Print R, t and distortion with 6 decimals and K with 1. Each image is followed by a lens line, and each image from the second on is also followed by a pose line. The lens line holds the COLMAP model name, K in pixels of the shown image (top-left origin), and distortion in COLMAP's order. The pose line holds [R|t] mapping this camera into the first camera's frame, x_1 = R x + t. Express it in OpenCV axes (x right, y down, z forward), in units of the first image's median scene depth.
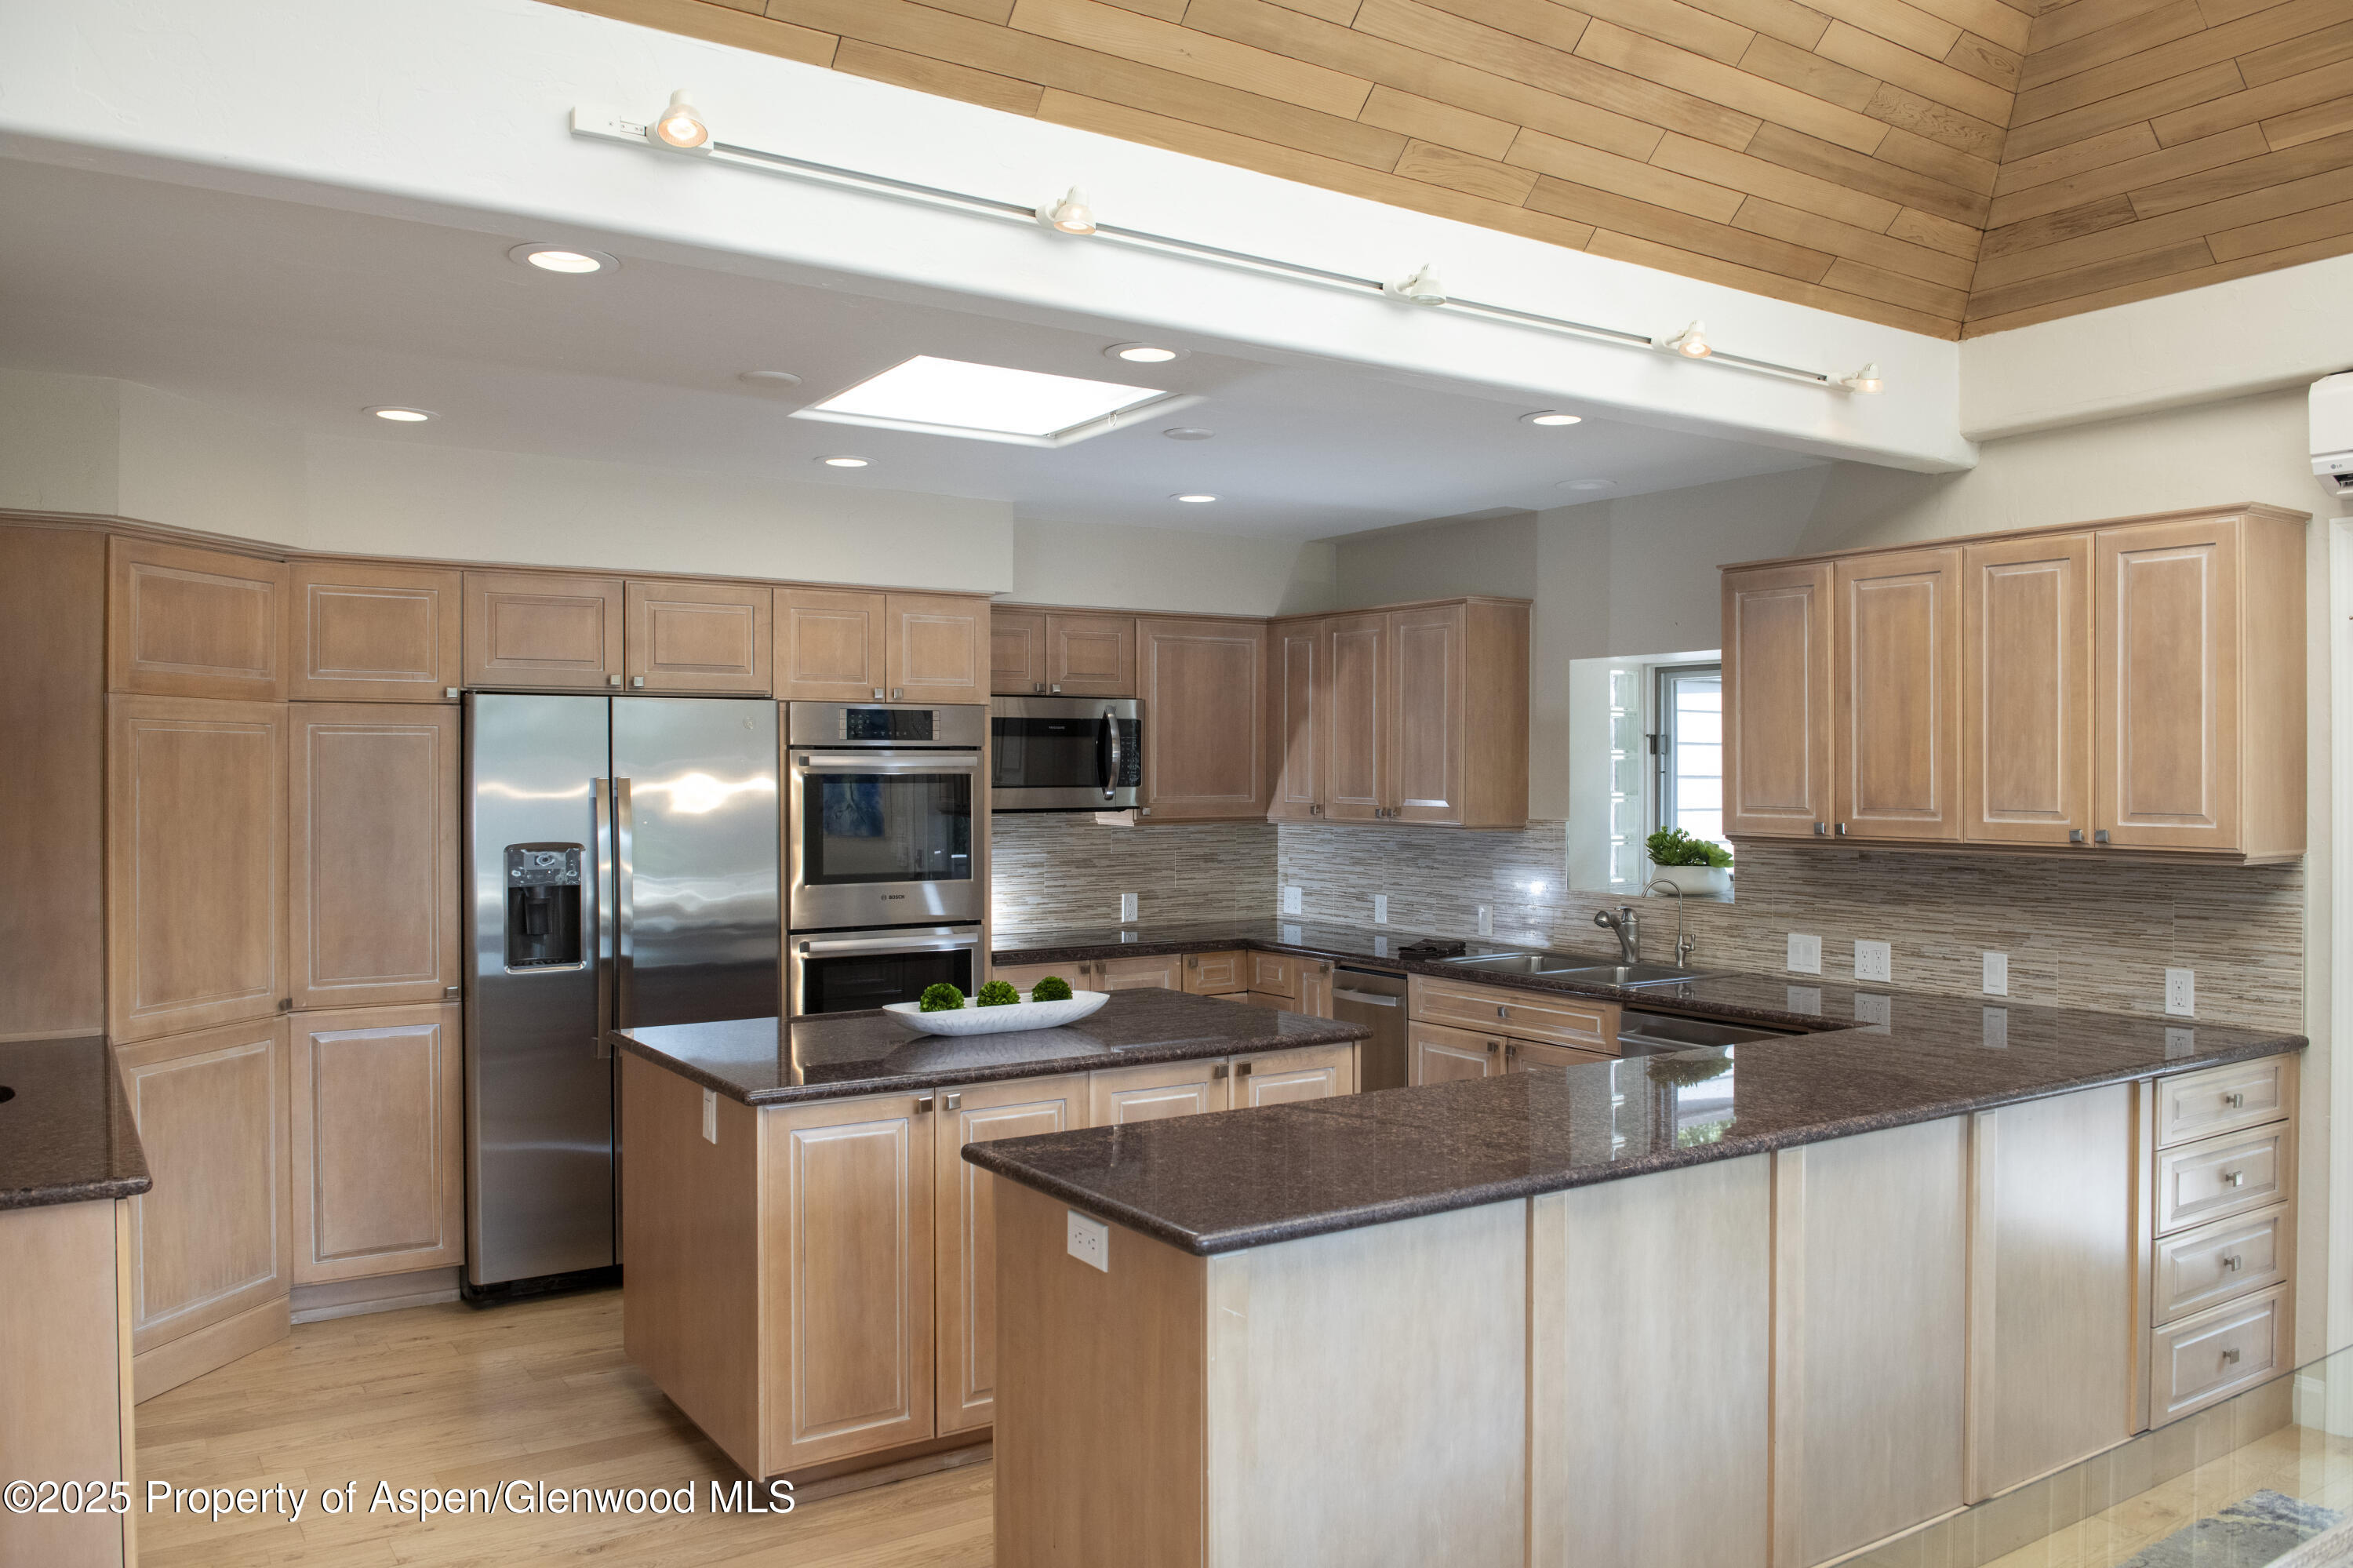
lens RADIAL K [[1757.3, 0, 1176.4], [0, 1757.3, 782.4], [0, 0, 1]] dist [-0.055126, -0.002166]
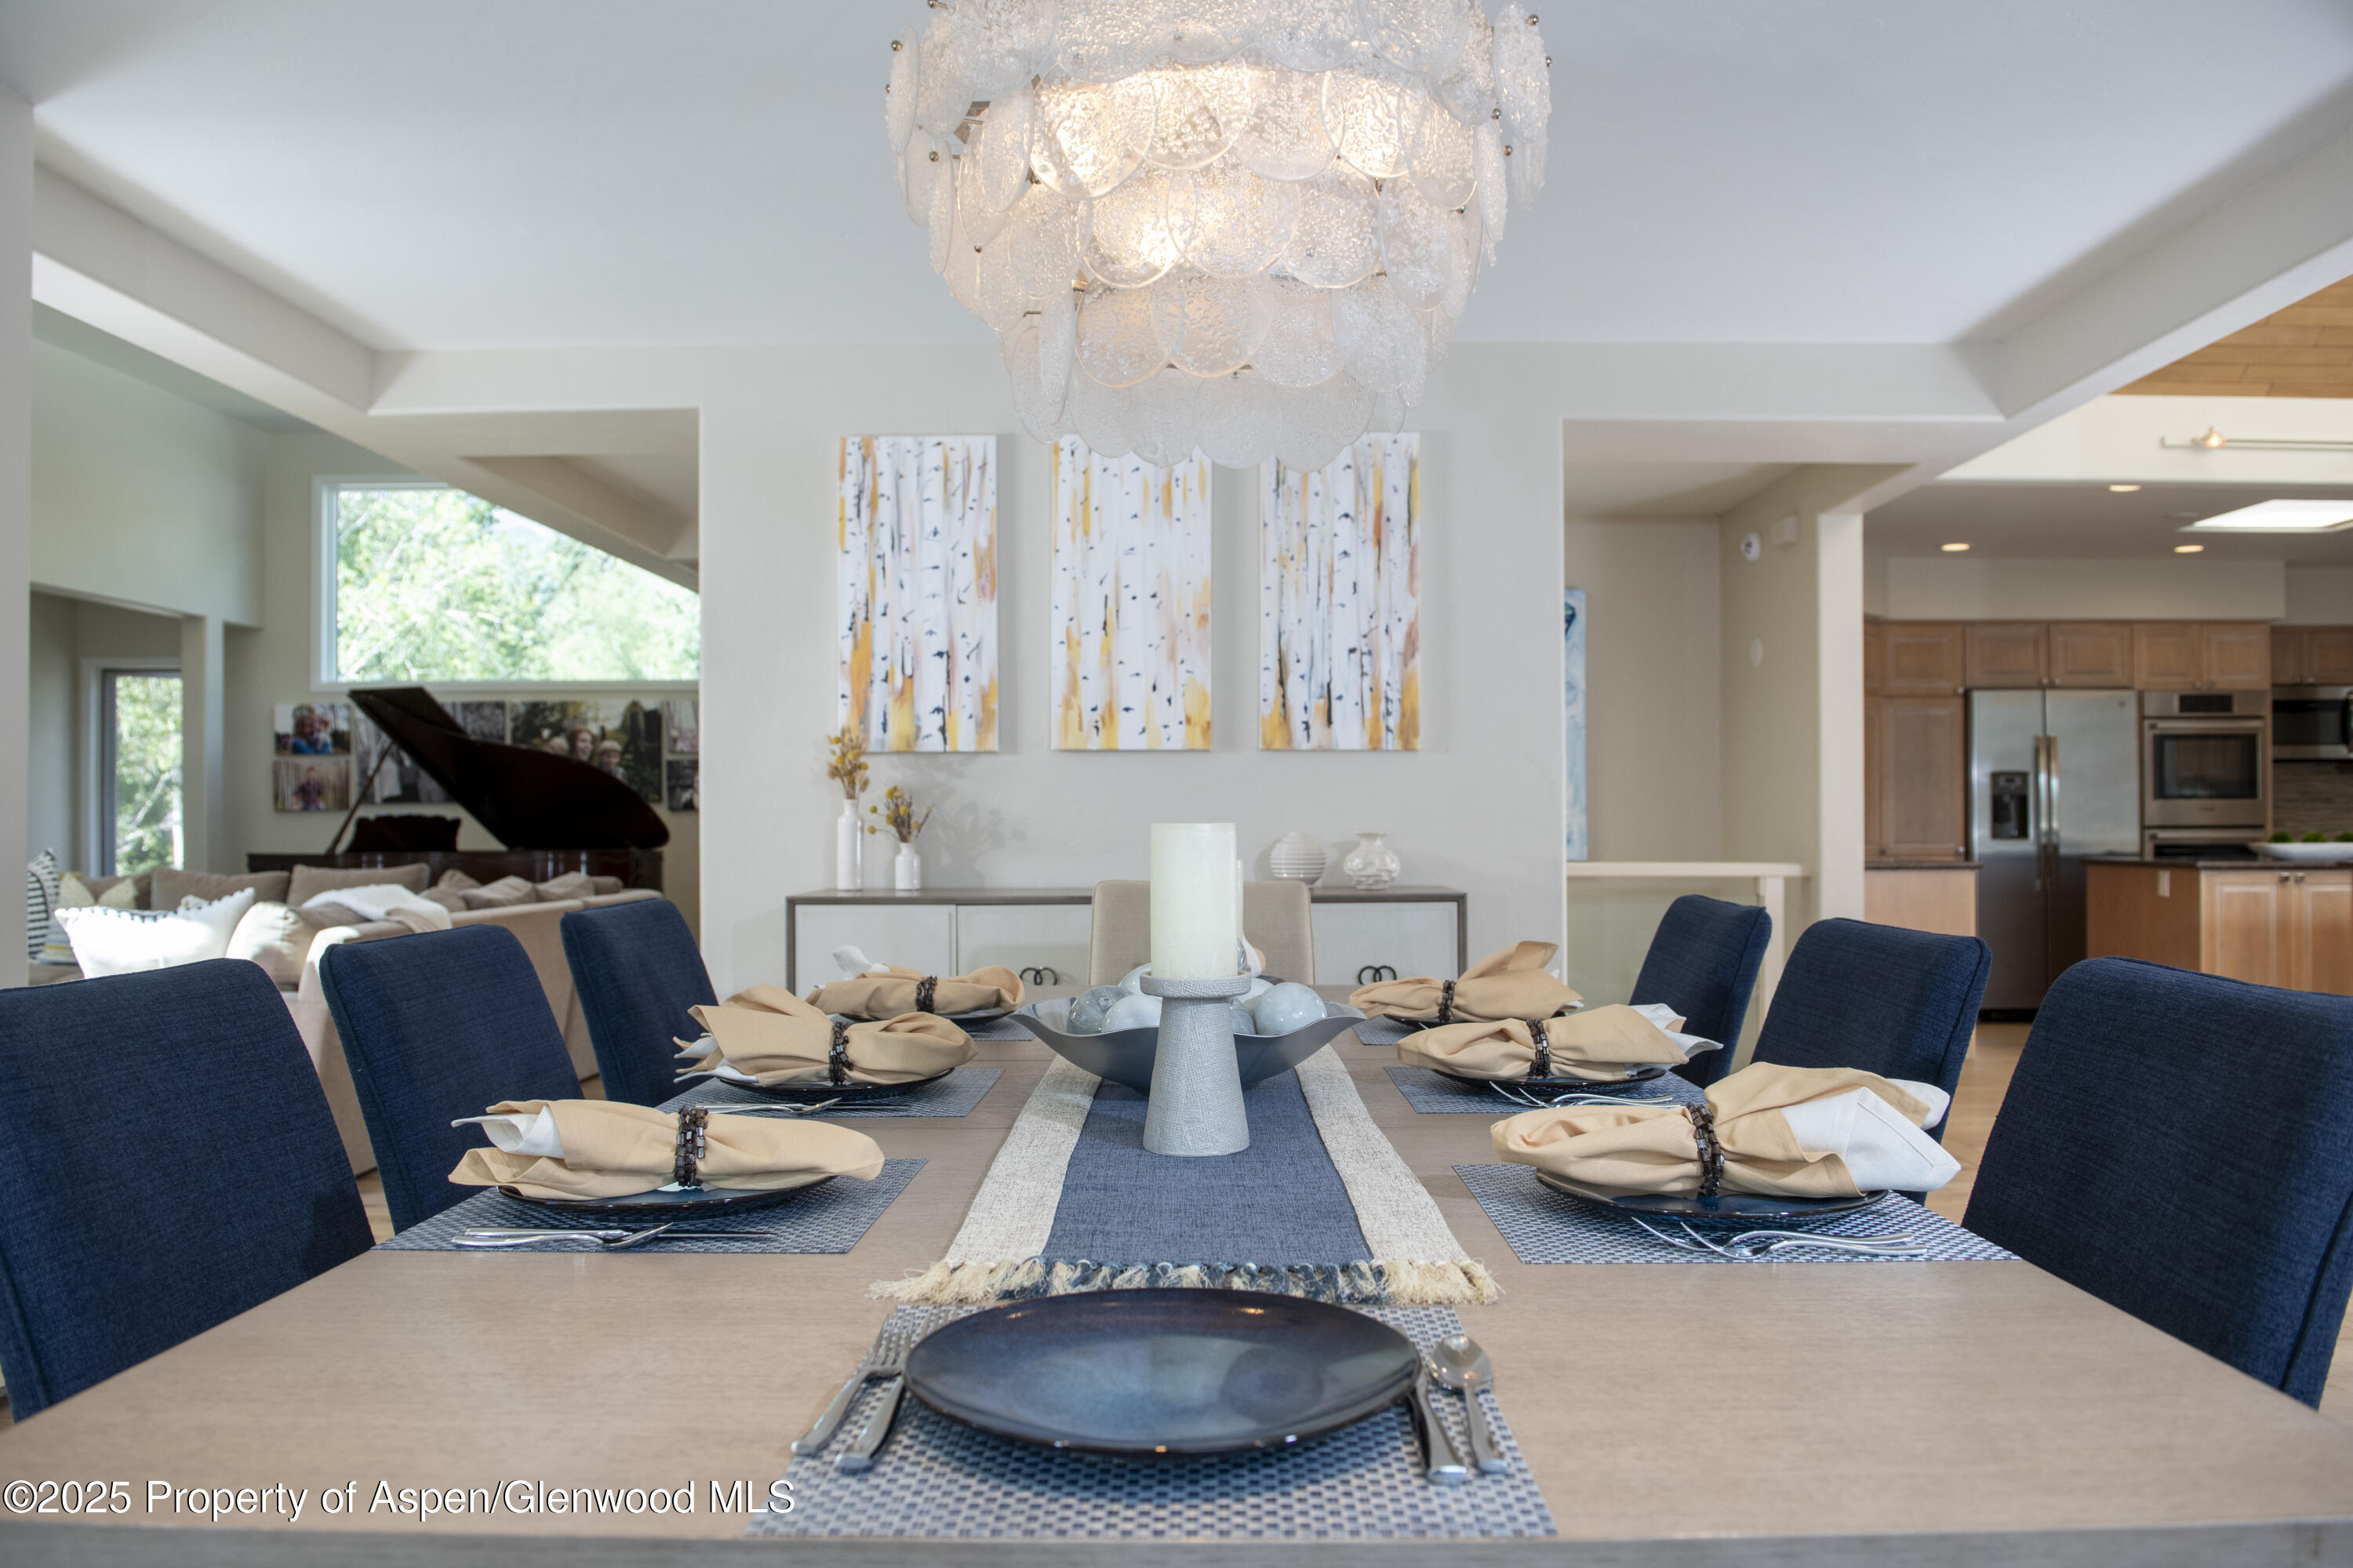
lens RADIAL K [[1757.3, 0, 1179.3], [0, 1757.3, 781.9], [0, 0, 1]] dist [-0.055126, -0.002166]
pose [[0.829449, -0.009917, -0.558494, -0.065835], [0.001788, 0.999884, -0.015098, 0.069410], [0.558579, 0.011524, 0.829371, -0.960786]]
